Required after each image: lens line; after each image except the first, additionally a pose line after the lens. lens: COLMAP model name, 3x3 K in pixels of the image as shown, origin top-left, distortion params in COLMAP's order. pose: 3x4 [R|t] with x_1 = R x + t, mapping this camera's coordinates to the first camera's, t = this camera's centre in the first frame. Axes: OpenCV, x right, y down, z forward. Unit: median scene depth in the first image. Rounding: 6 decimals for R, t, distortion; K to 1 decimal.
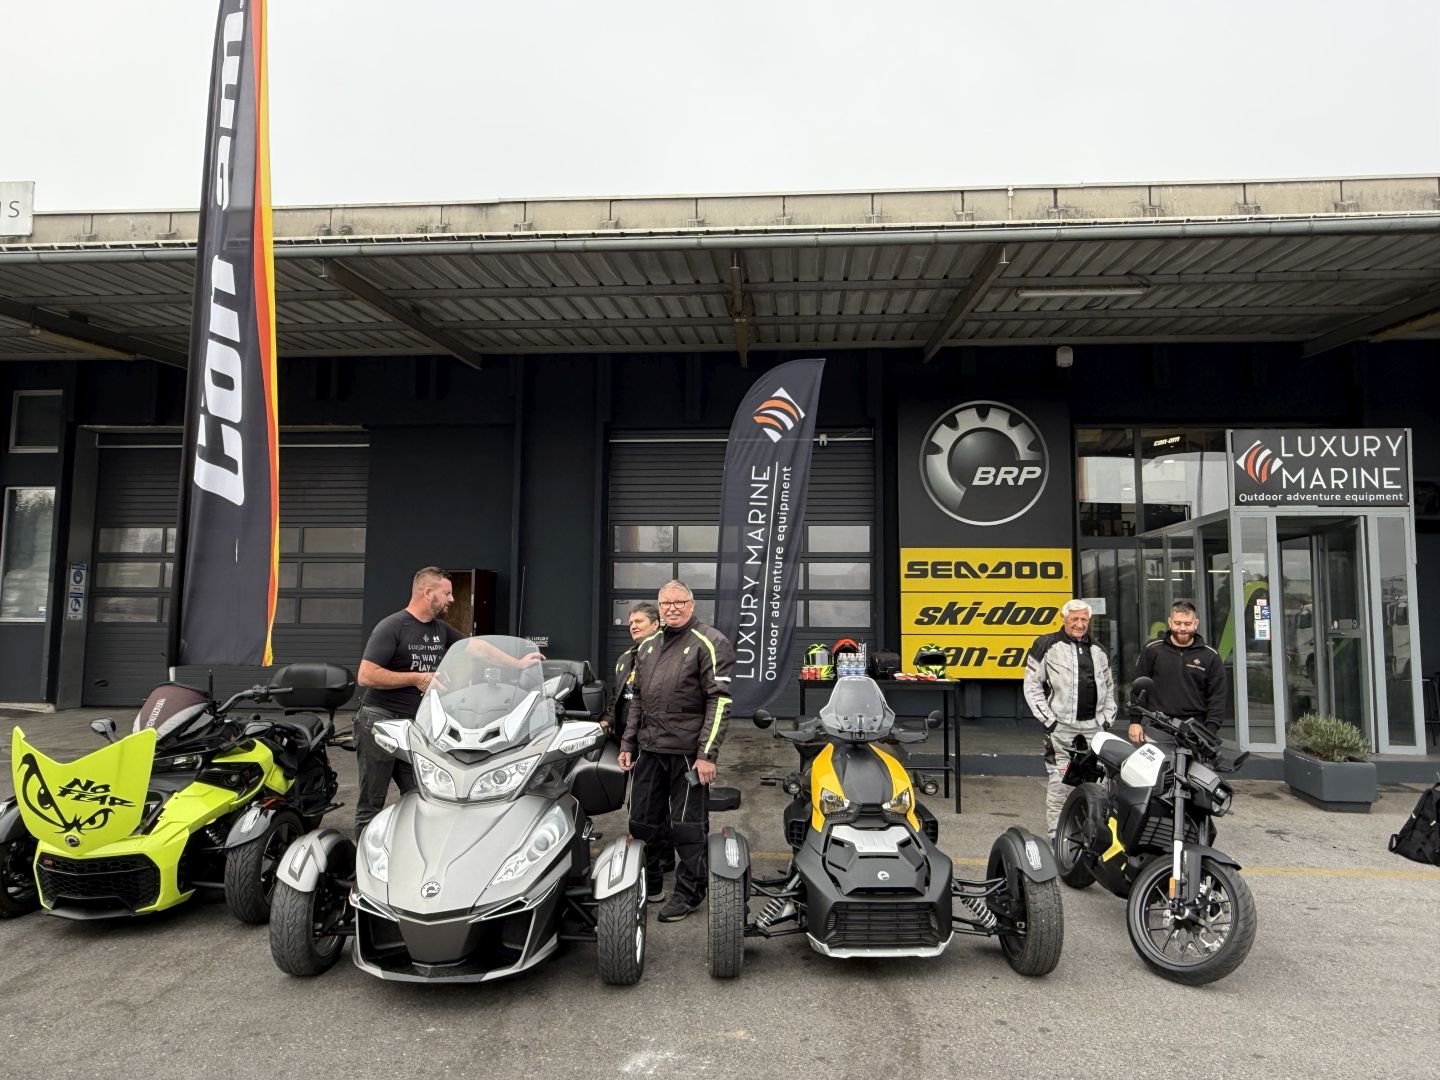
lens RADIAL K [[994.2, 0, 718.9], [0, 994.2, 544.0], [0, 0, 1]] dist [0.004457, 0.005743]
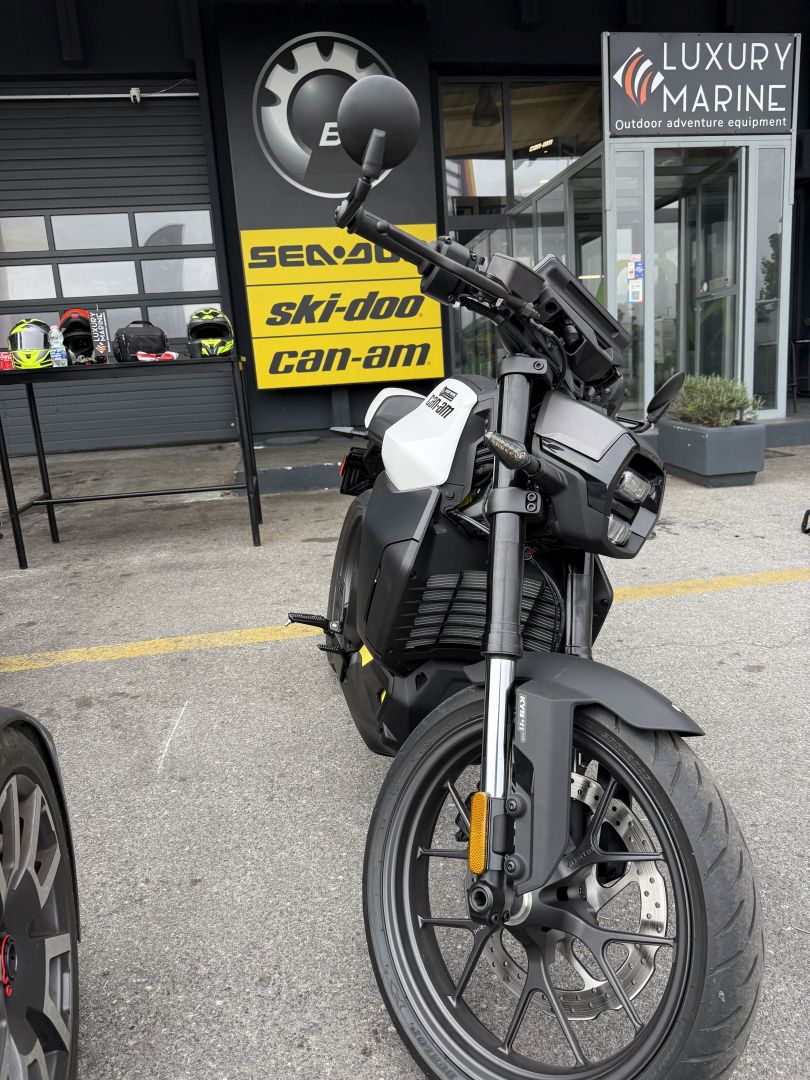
lens RADIAL K [[764.4, 0, 404.2], [0, 764.4, 537.5], [0, 0, 1]] dist [0.065159, -0.081329]
pose [[0.967905, -0.118420, 0.221670, 0.194479], [0.051632, 0.956912, 0.285750, 0.099161], [-0.245957, -0.265134, 0.932314, 0.403950]]
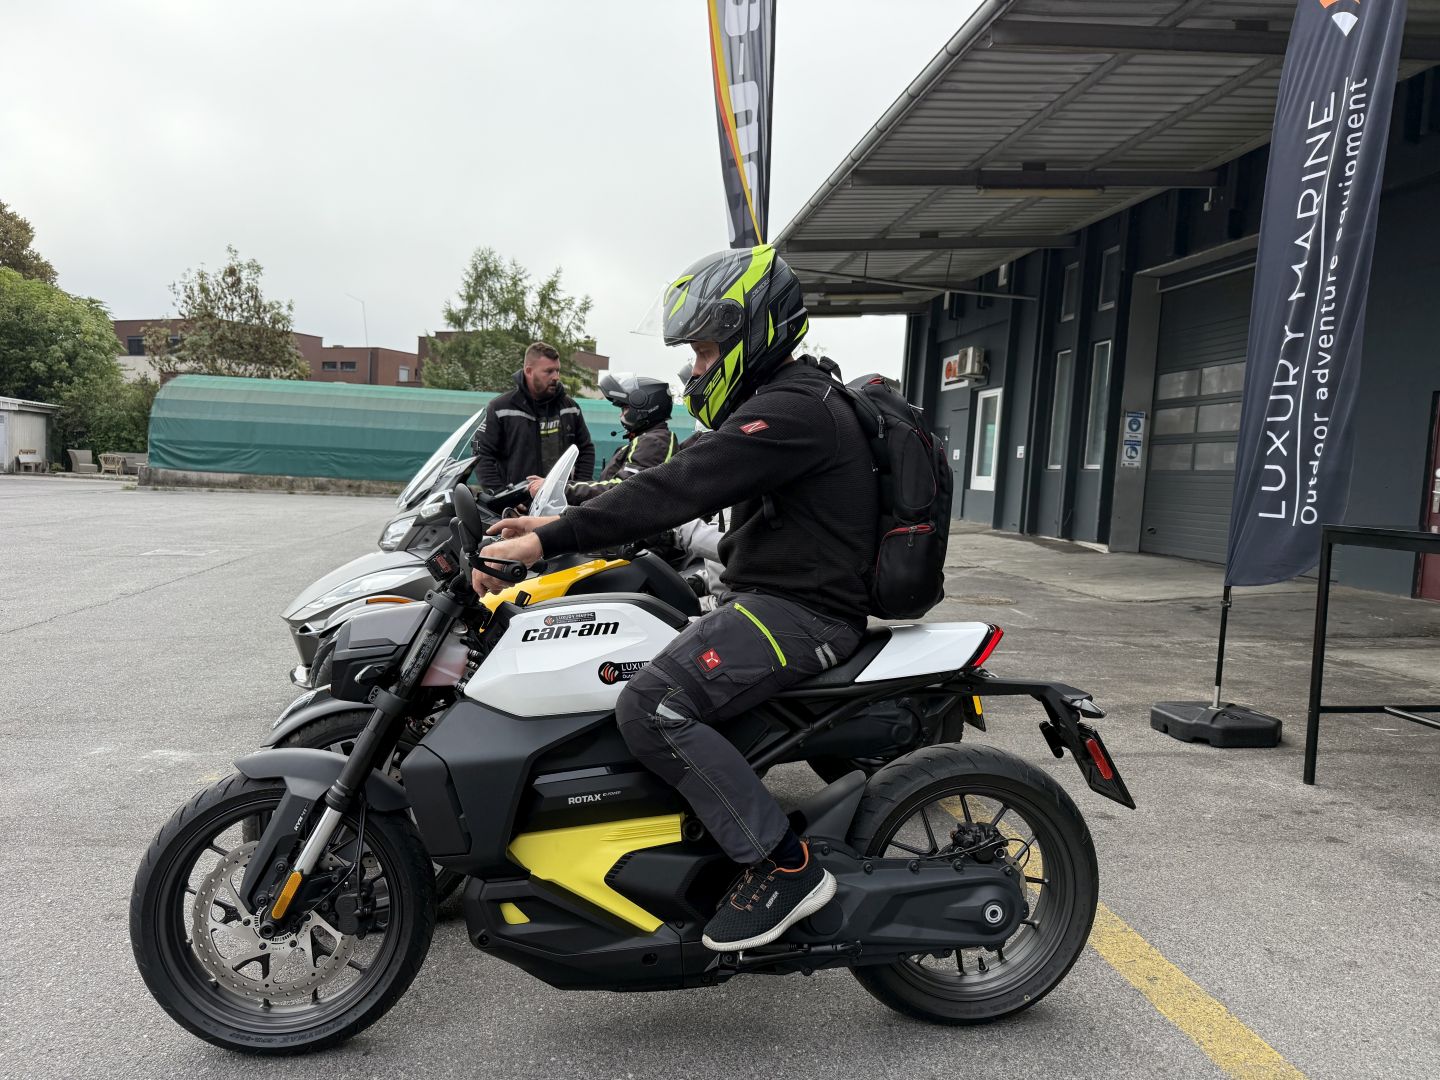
lens RADIAL K [[1019.2, 0, 717.8], [0, 1019.2, 547.3], [0, 0, 1]] dist [0.065159, -0.081329]
pose [[0.214109, 0.072870, -0.974088, 0.459760], [0.035959, 0.995950, 0.082410, 0.085679], [0.976148, -0.052672, 0.210622, 0.541578]]
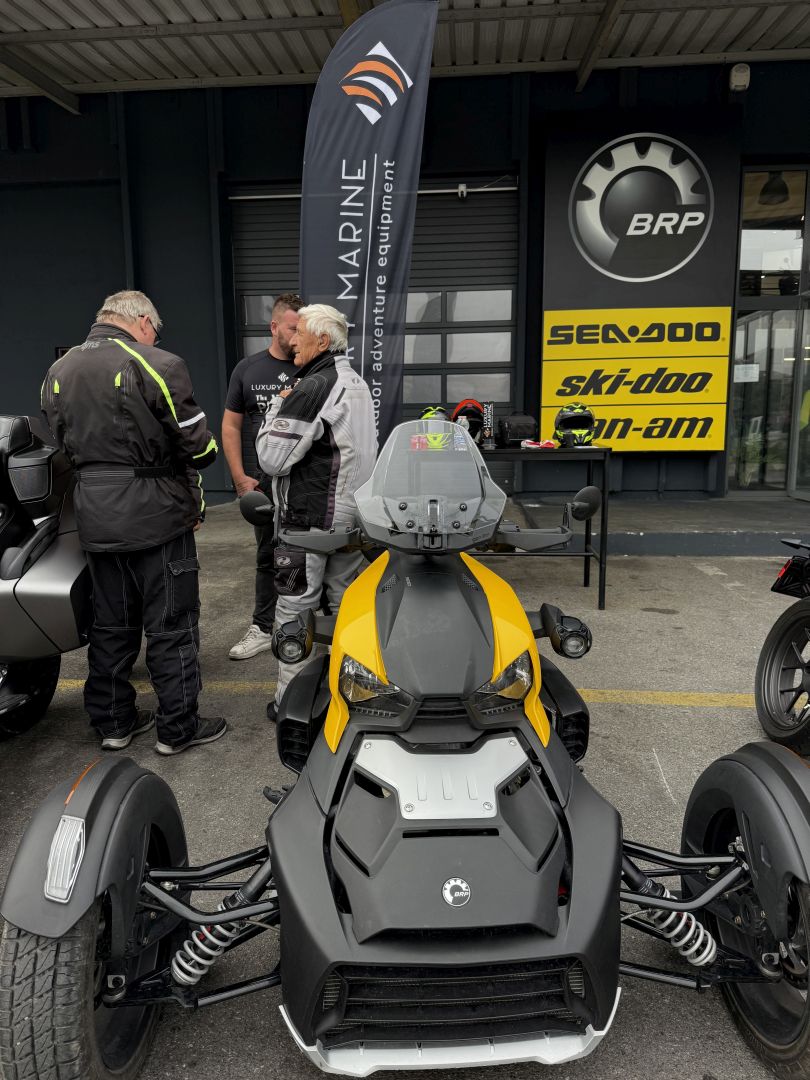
lens RADIAL K [[764.4, 0, 404.0], [0, 764.4, 542.9], [0, 0, 1]] dist [0.065159, -0.081329]
pose [[0.999855, -0.016589, -0.003758, 0.071198], [0.017007, 0.971593, 0.236047, 0.058010], [-0.000265, -0.236077, 0.971734, 0.350667]]
